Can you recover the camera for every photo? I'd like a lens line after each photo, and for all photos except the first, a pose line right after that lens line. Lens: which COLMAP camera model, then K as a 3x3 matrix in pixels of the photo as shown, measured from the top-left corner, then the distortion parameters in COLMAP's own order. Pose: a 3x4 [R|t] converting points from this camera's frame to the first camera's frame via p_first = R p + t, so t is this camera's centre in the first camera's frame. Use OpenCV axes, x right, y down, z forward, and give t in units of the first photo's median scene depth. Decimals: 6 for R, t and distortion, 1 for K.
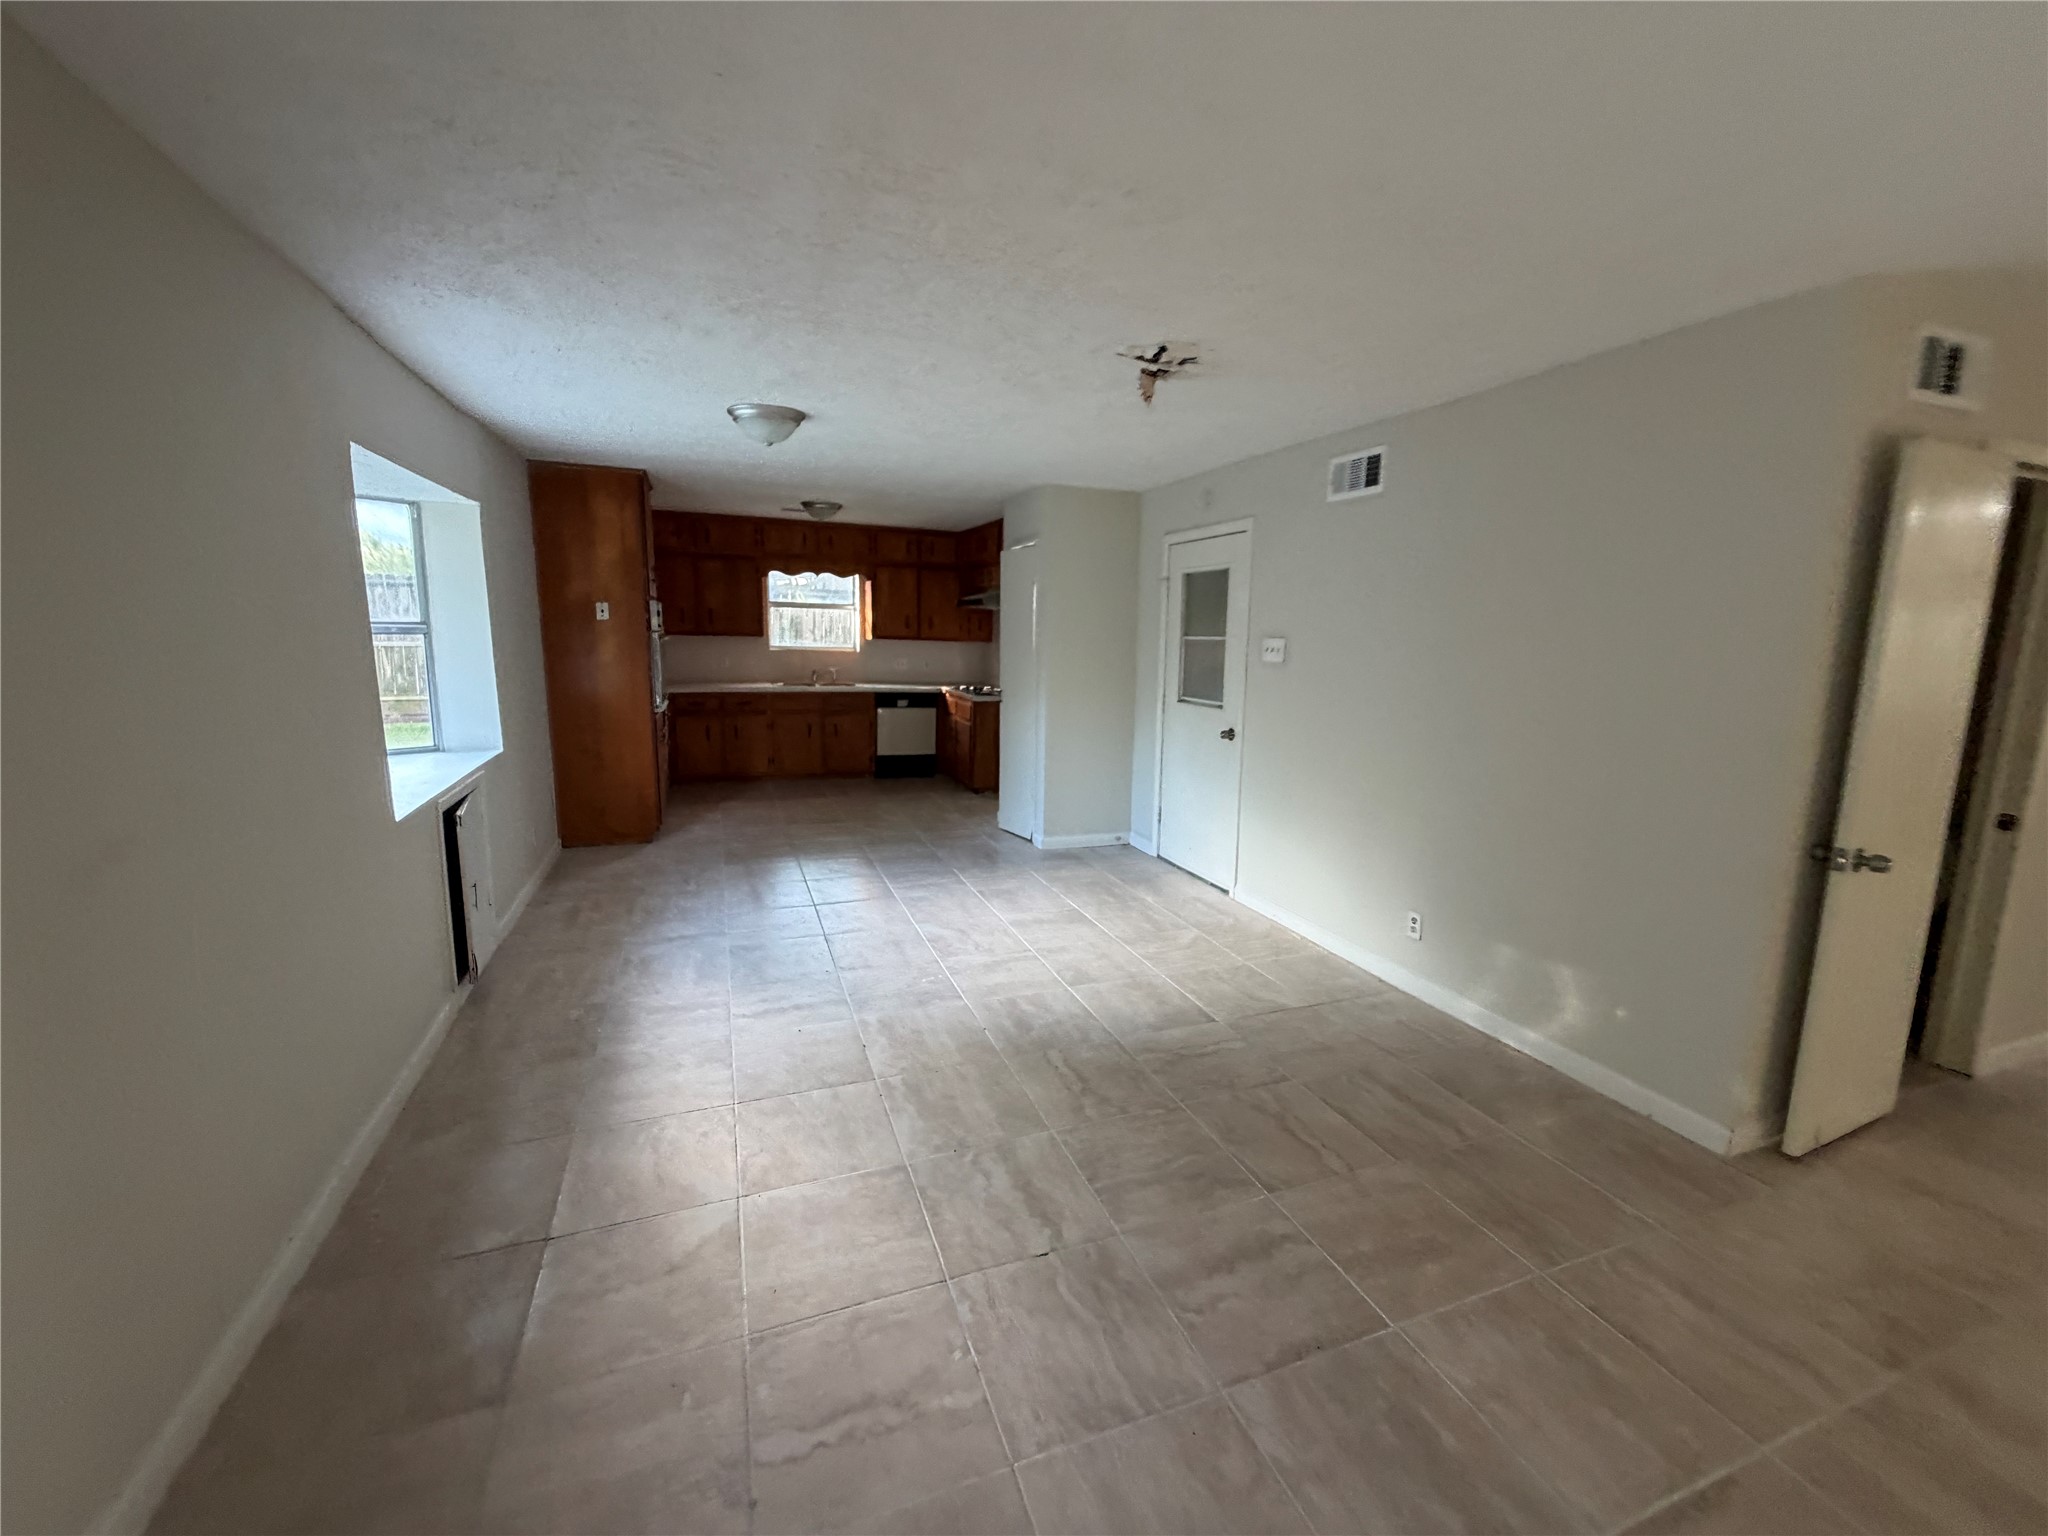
lens RADIAL K [[817.2, 0, 1033.8], [0, 817.2, 756.8], [0, 0, 1]] dist [0.017128, 0.000300]
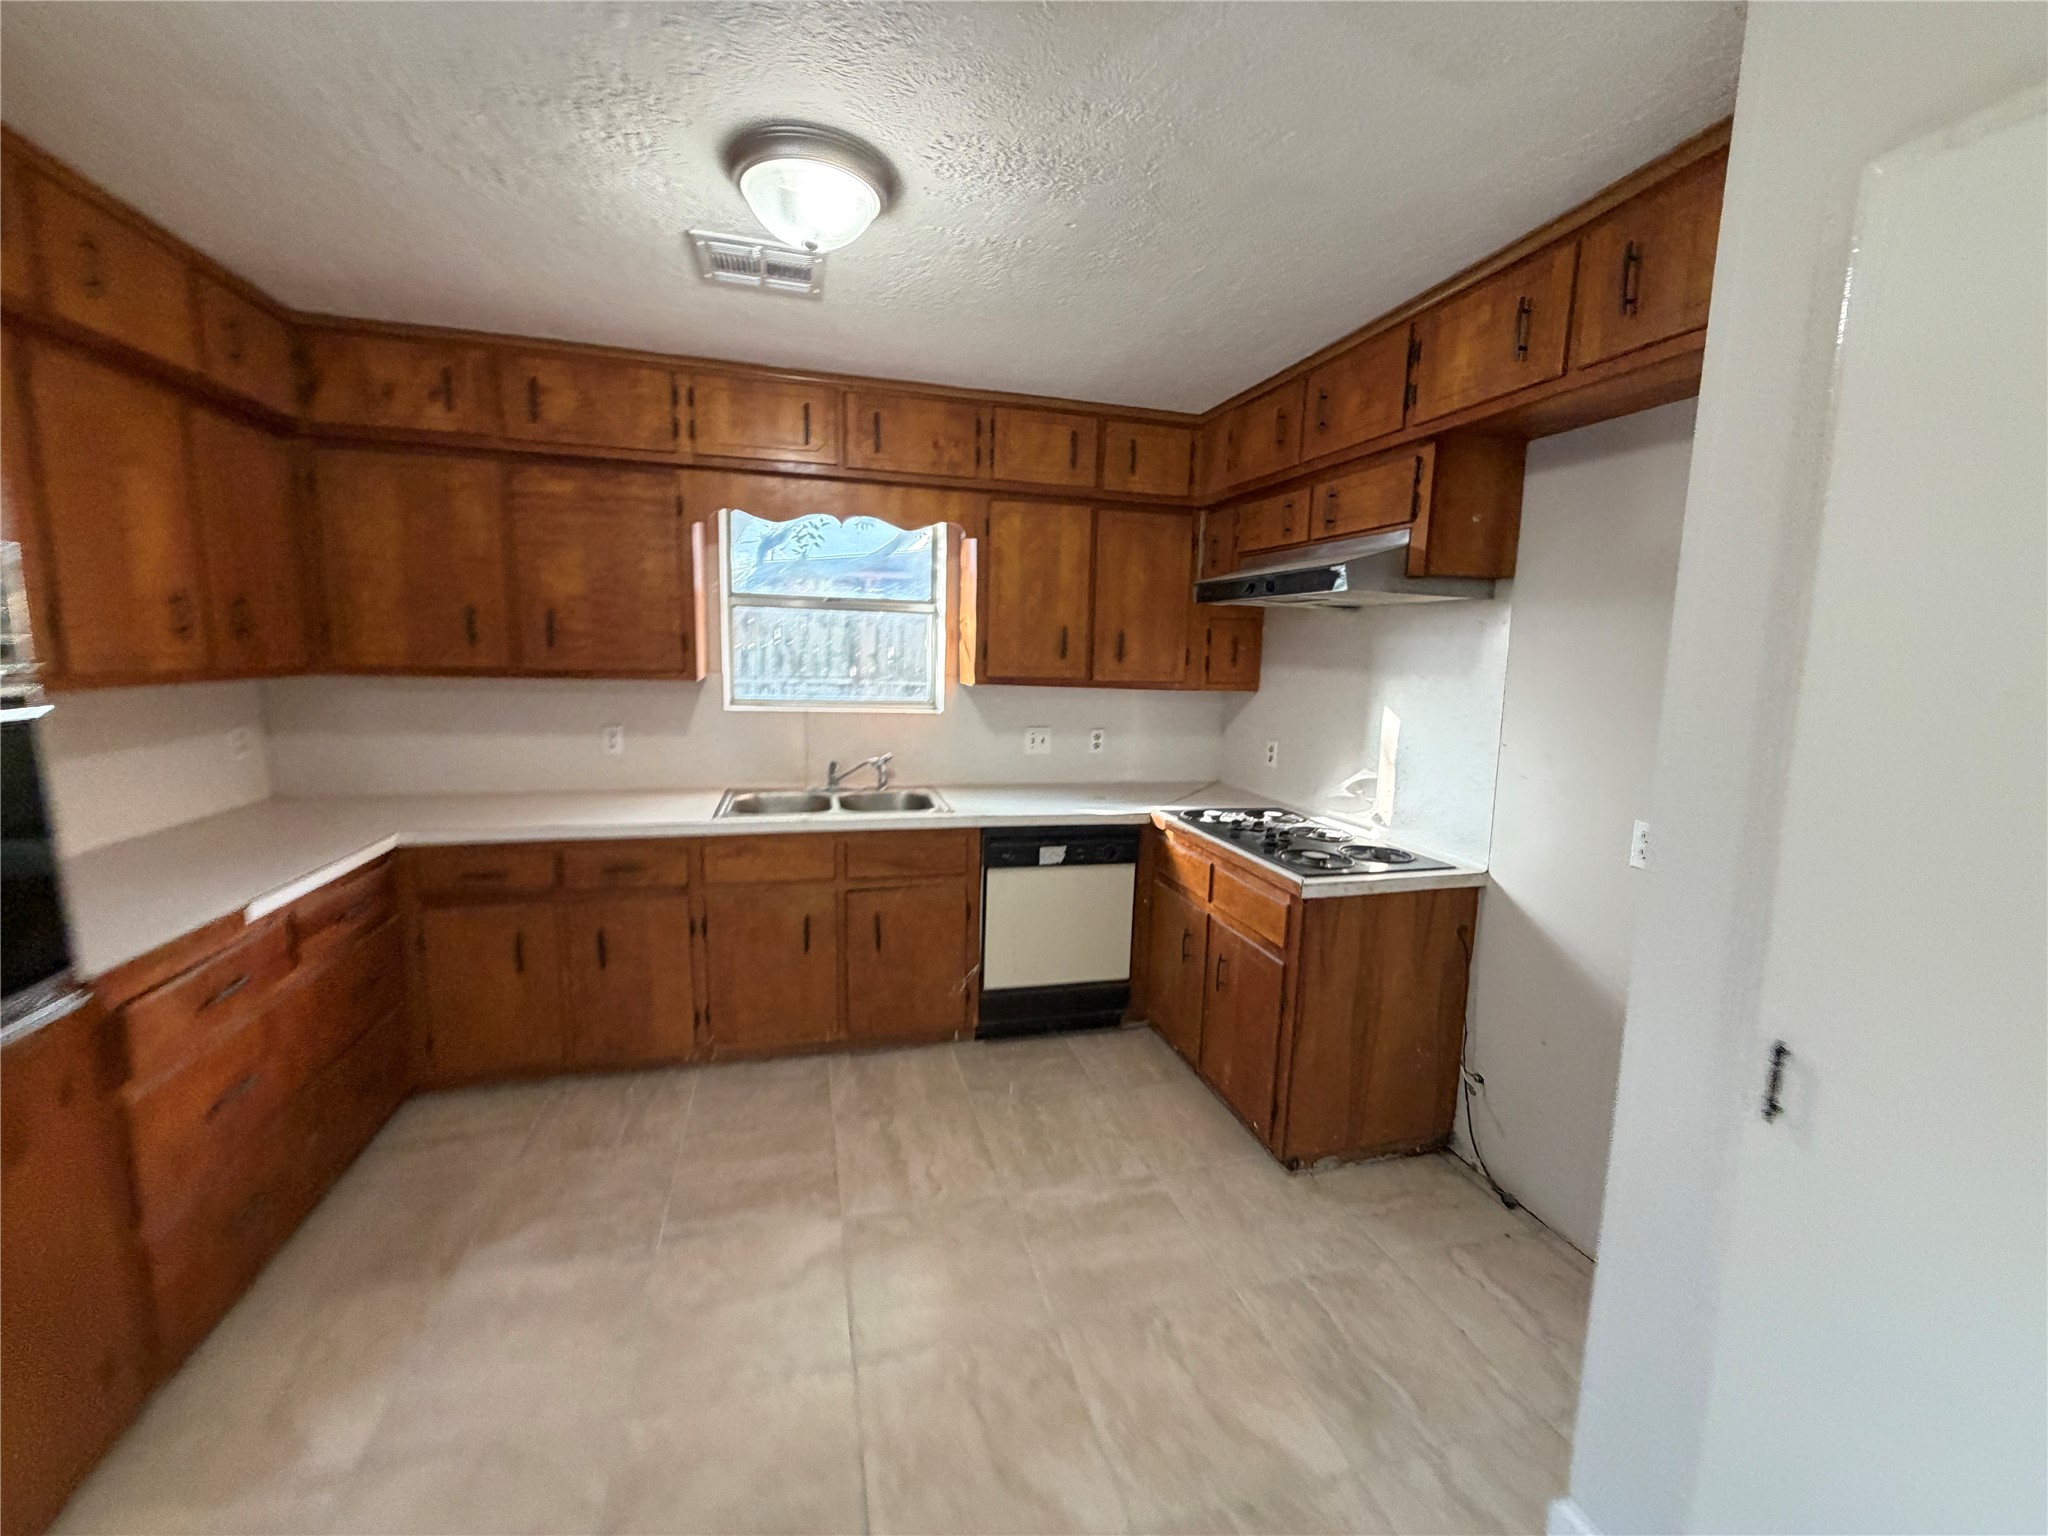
lens RADIAL K [[817.2, 0, 1022.7], [0, 817.2, 780.3], [0, 0, 1]] dist [0.017128, 0.000300]
pose [[0.993263, 0.017362, -0.114576, -0.131006], [-0.018141, 0.999819, -0.005762, -0.097843], [0.114455, 0.007801, 0.993398, 0.619028]]
